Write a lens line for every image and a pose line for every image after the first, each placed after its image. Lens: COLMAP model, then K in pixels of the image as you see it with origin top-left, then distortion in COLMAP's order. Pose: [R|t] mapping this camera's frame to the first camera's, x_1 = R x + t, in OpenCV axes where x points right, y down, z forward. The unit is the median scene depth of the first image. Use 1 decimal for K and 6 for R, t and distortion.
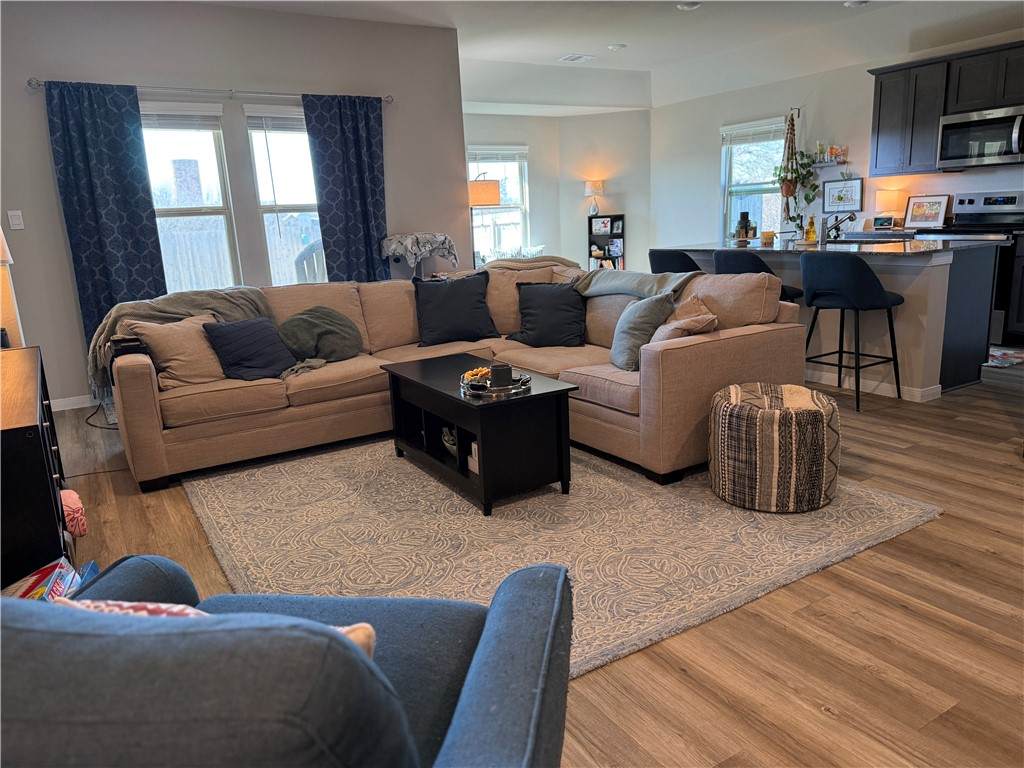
lens RADIAL K [[702.7, 0, 512.0], [0, 702.7, 384.0], [0, 0, 1]] dist [0.071420, -0.090331]
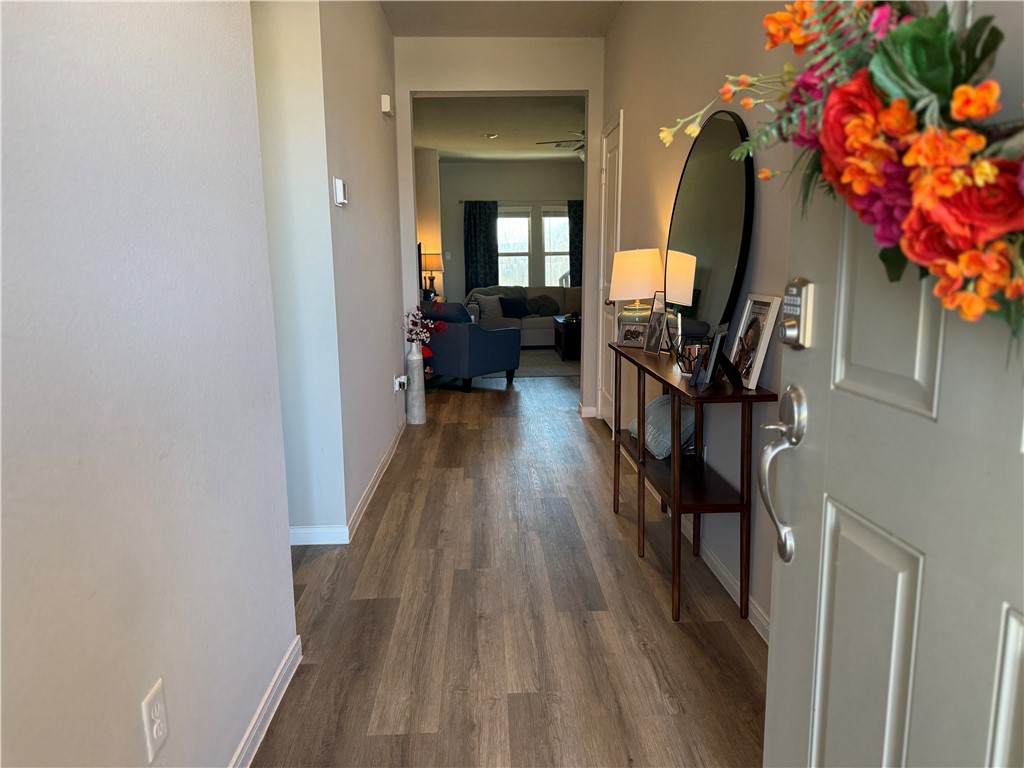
lens RADIAL K [[702.7, 0, 512.0], [0, 702.7, 384.0], [0, 0, 1]] dist [0.071420, -0.090331]
pose [[0.865813, 0.111377, -0.487814, 0.677776], [-0.137744, 0.990297, -0.018377, 0.204086], [0.481034, 0.083105, 0.872754, -0.907593]]
